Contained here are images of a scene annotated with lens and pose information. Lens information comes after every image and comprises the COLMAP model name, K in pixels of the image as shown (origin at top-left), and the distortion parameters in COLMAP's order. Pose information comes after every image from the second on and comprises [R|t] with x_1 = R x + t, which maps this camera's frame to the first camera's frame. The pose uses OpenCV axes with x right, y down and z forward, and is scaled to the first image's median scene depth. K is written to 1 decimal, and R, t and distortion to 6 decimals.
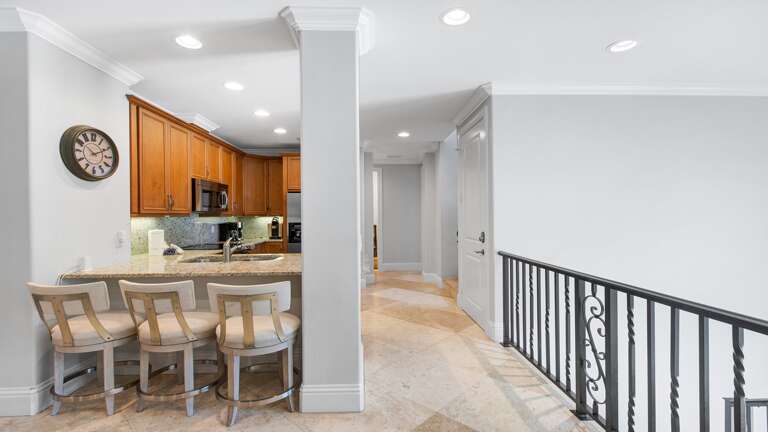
lens RADIAL K [[336.8, 0, 383.4], [0, 336.8, 216.4], [0, 0, 1]] dist [-0.020627, -0.000761]
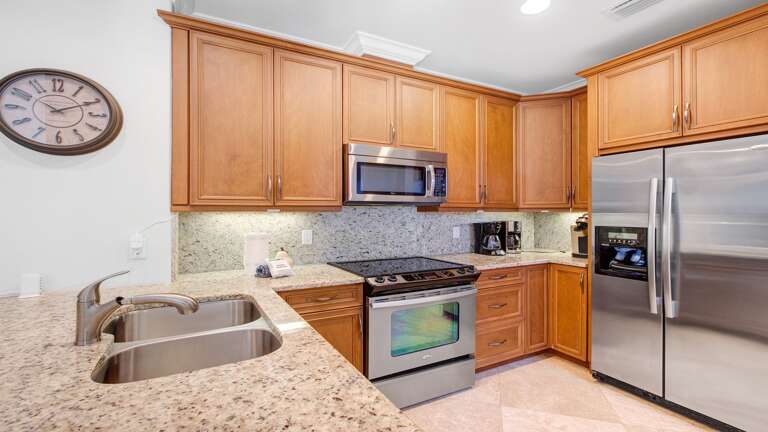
lens RADIAL K [[336.8, 0, 378.7], [0, 336.8, 211.6], [0, 0, 1]] dist [-0.020627, -0.000761]
pose [[0.435539, -0.001549, -0.900169, -0.026524], [-0.000333, 0.999998, -0.001882, 0.001432], [0.900170, 0.001119, 0.435538, 0.741684]]
